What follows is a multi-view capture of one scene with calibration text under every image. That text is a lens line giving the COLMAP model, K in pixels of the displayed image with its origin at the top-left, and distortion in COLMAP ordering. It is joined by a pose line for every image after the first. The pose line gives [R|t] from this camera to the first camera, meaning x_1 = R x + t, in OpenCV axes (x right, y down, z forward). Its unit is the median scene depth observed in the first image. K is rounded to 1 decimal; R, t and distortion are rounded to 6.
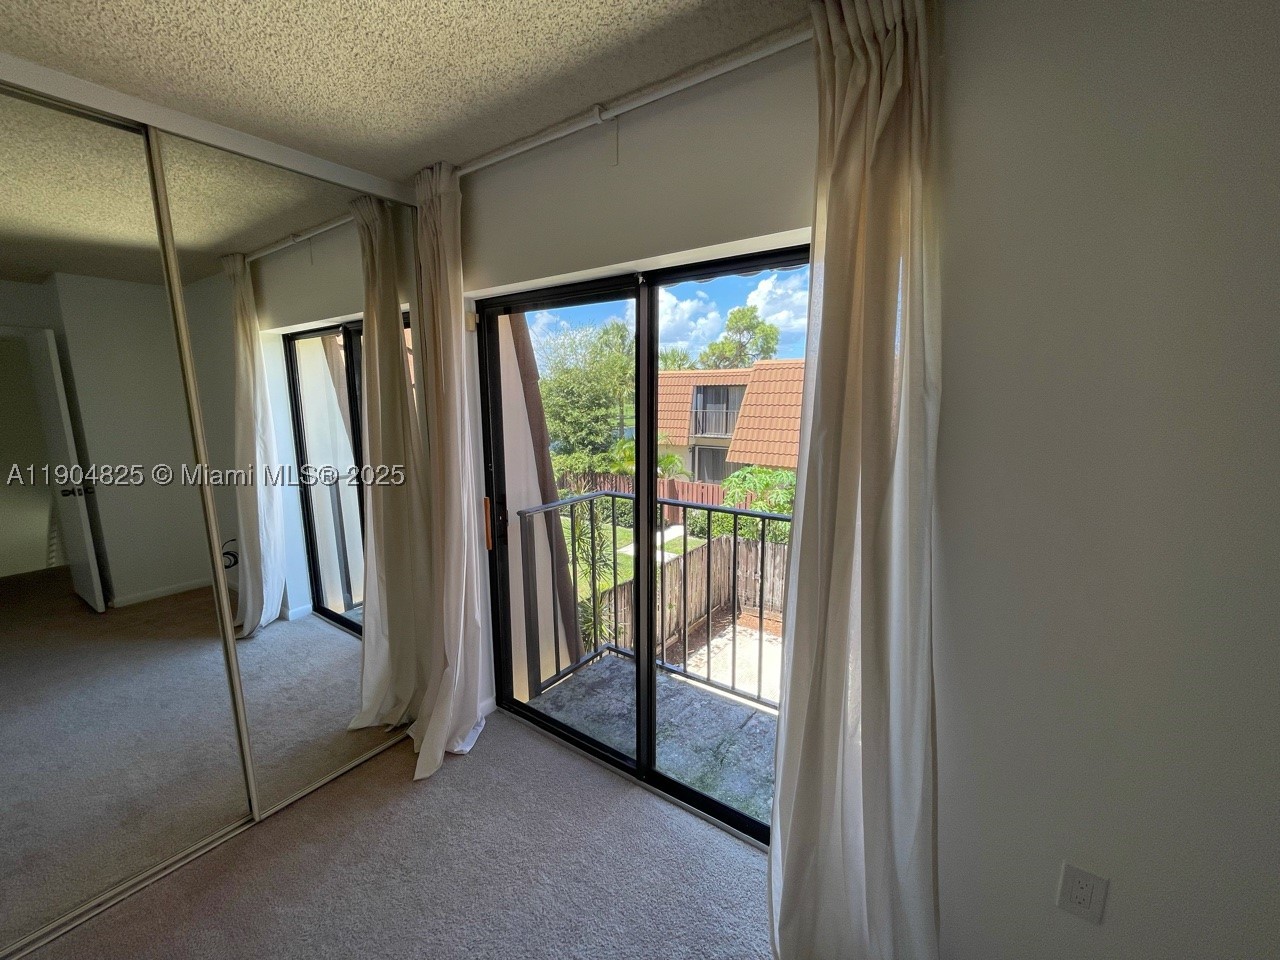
lens RADIAL K [[521.2, 0, 638.4], [0, 521.2, 480.3], [0, 0, 1]] dist [-0.000267, 0.005592]
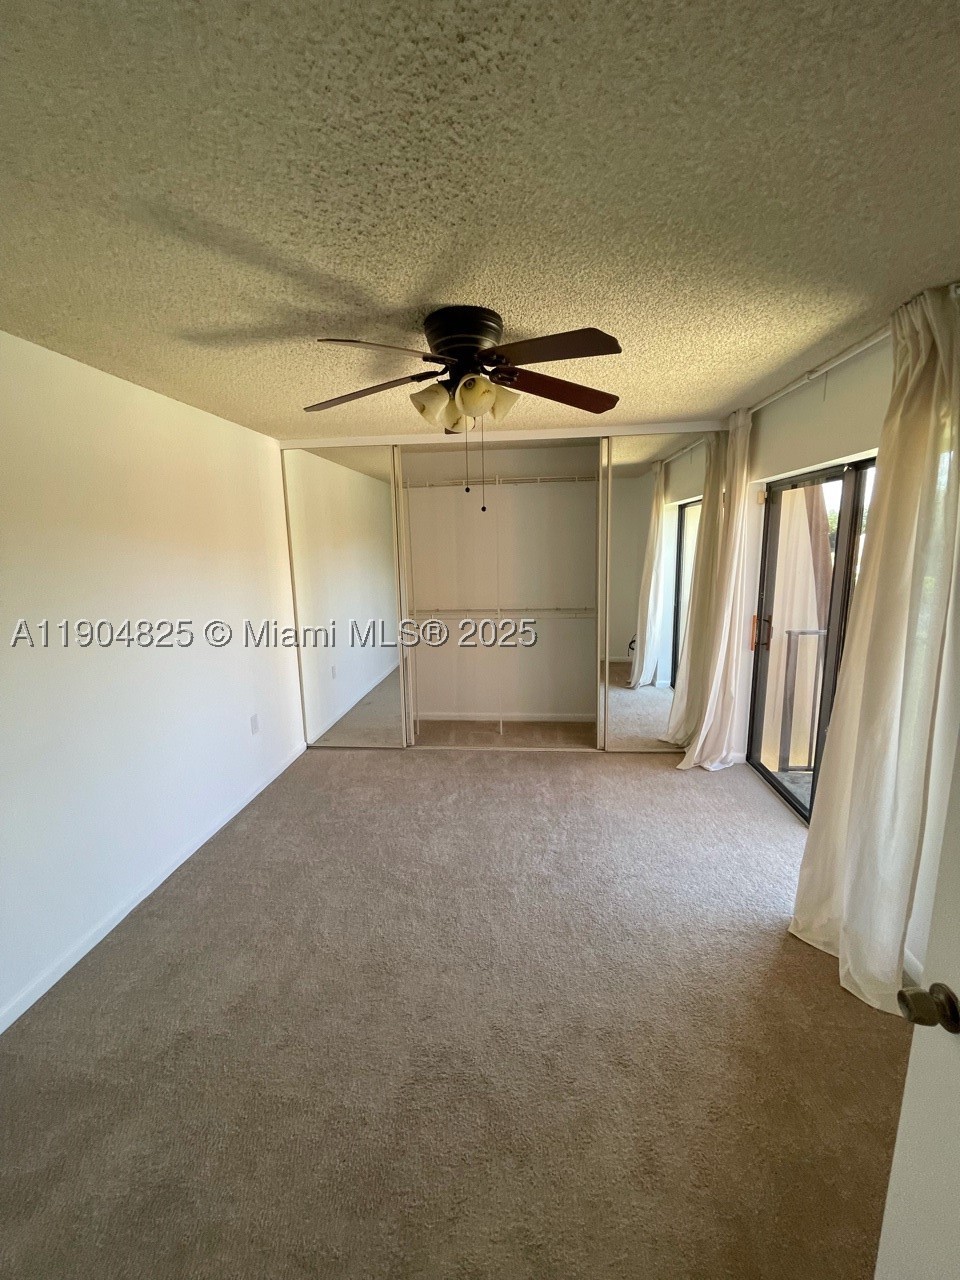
lens RADIAL K [[518.6, 0, 483.2], [0, 518.6, 639.1], [0, 0, 1]] dist [0.001501, 0.000349]
pose [[0.515214, 0.151318, -0.843598, 0.541162], [-0.121914, 0.987221, 0.102623, 0.041248], [0.848347, 0.049974, 0.527077, -0.413007]]
